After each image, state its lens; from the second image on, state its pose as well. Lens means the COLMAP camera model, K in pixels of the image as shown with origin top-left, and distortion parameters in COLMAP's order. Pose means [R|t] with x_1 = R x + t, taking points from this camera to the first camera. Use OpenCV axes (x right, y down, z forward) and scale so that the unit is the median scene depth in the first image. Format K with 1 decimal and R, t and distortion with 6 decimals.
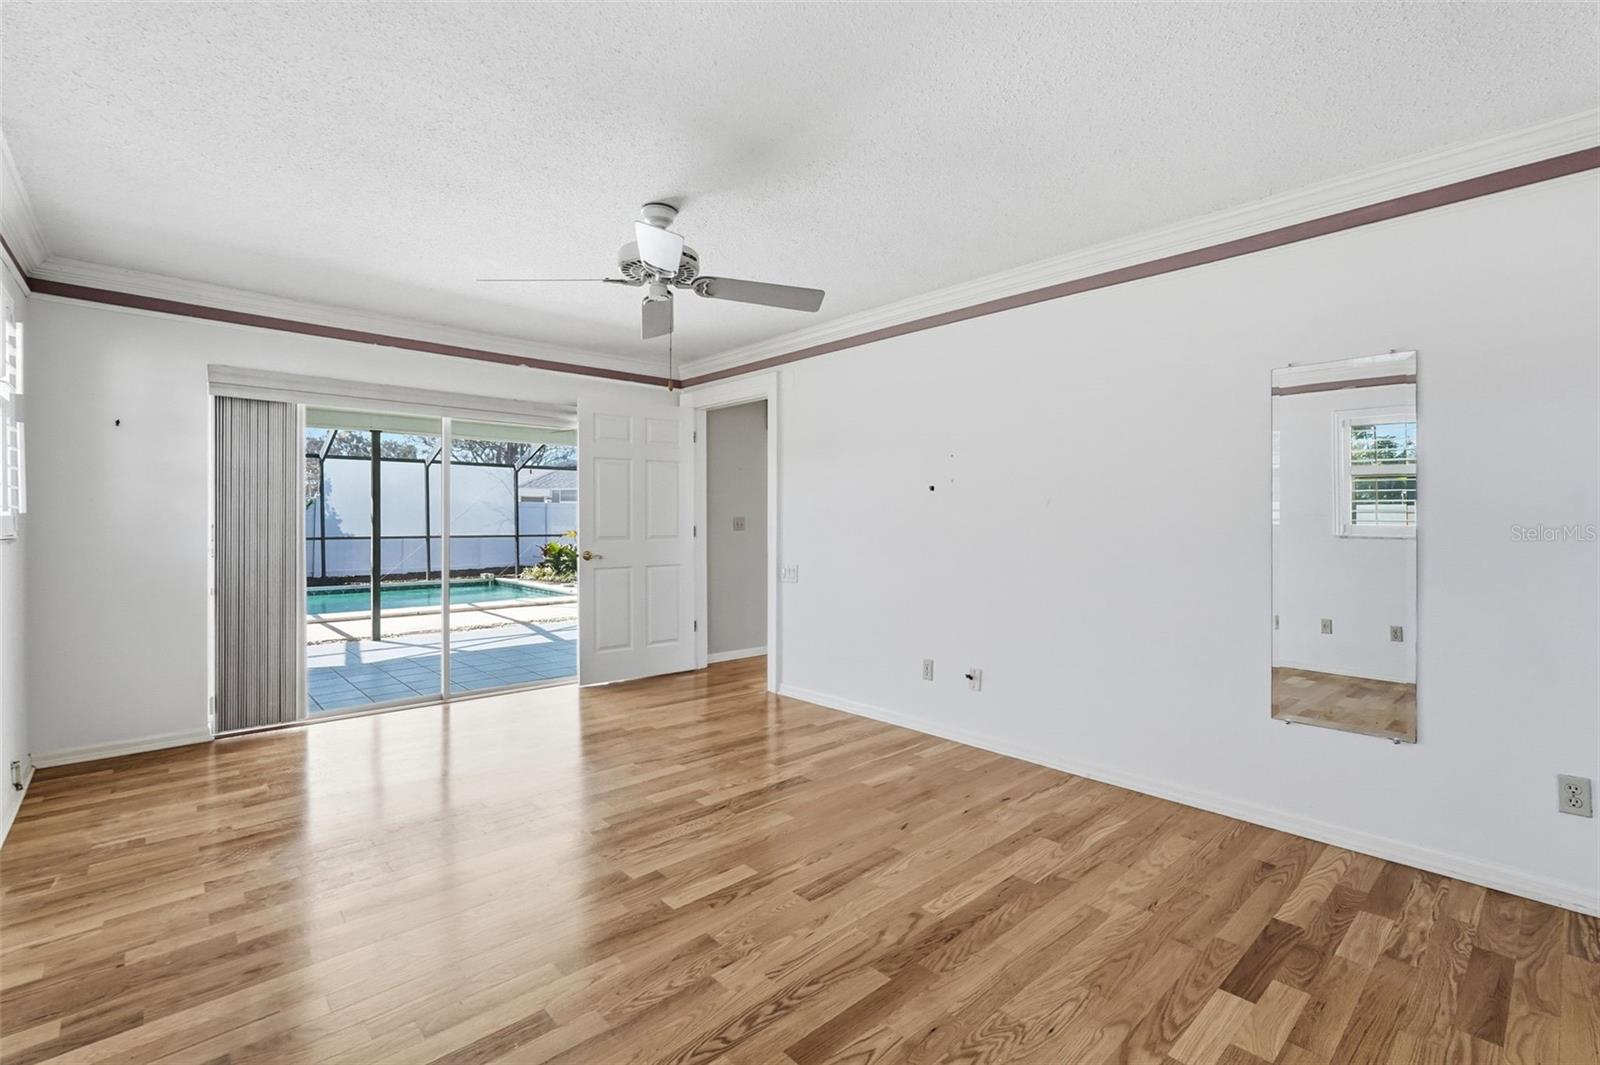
lens RADIAL K [[705.3, 0, 801.8], [0, 705.3, 527.9], [0, 0, 1]] dist [0.001534, 0.000117]
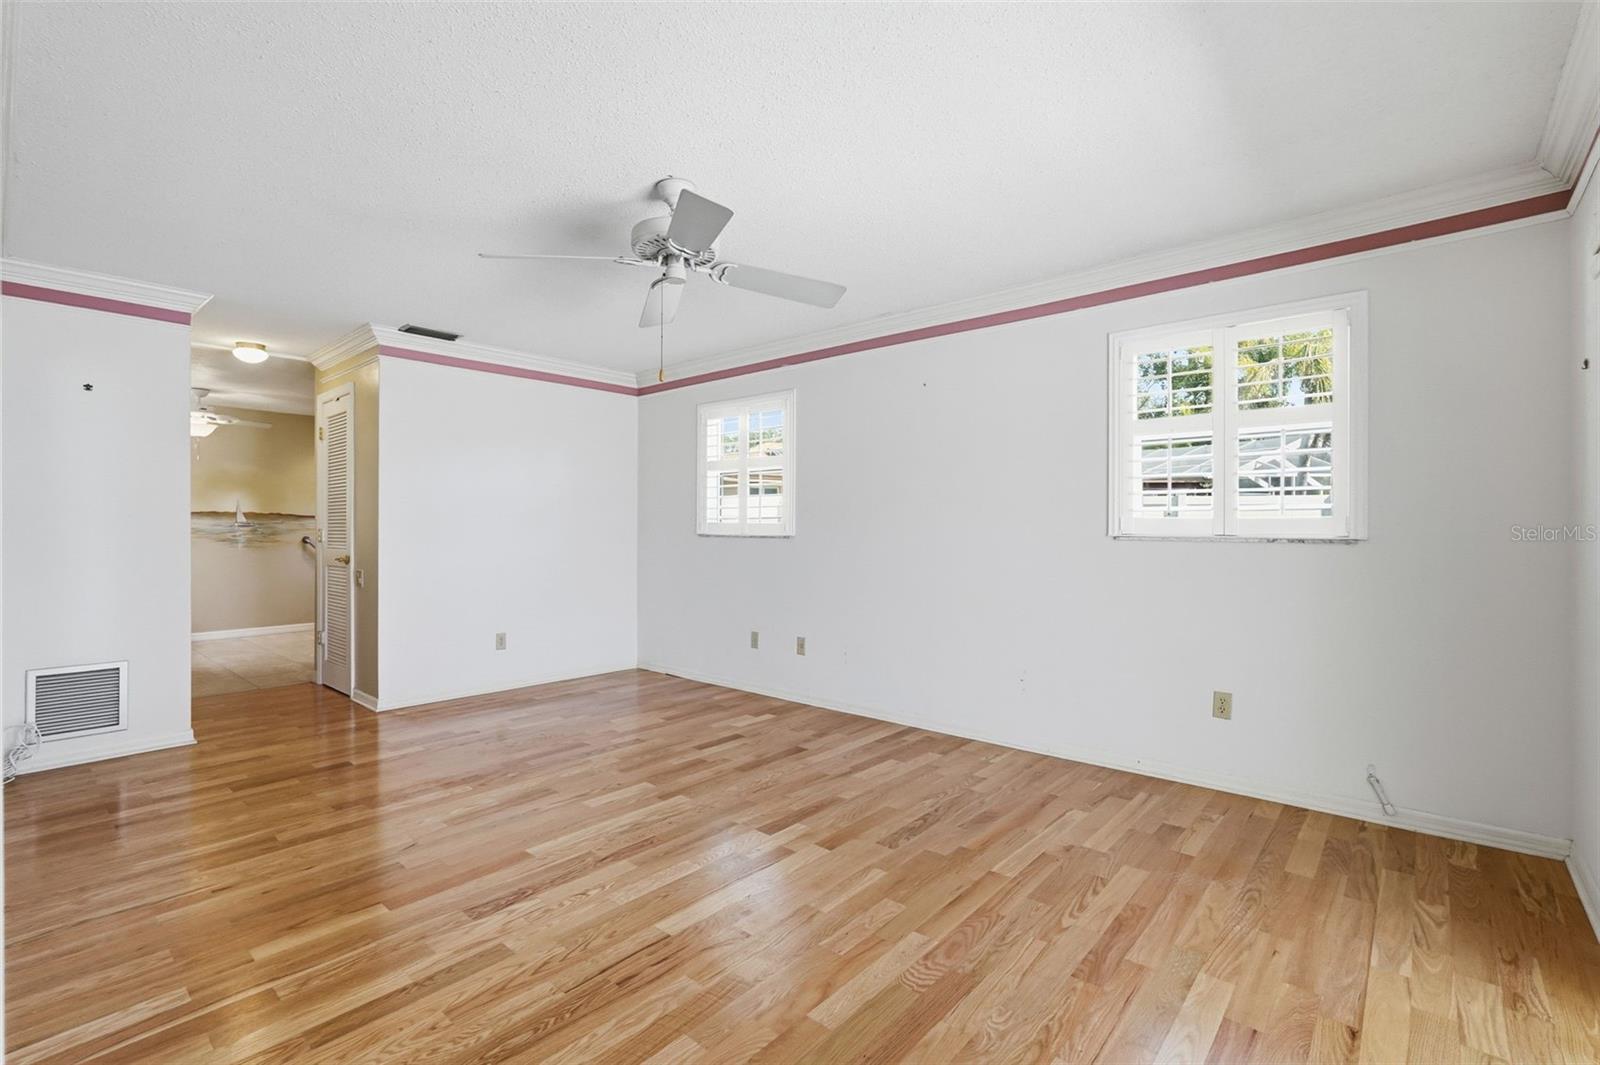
lens RADIAL K [[705.3, 0, 801.8], [0, 705.3, 527.9], [0, 0, 1]] dist [0.001534, 0.000117]
pose [[-0.993626, 0.003008, -0.112685, -0.282711], [0.001510, 0.999909, 0.013374, -0.016450], [0.112715, 0.013118, -0.993541, 2.080211]]
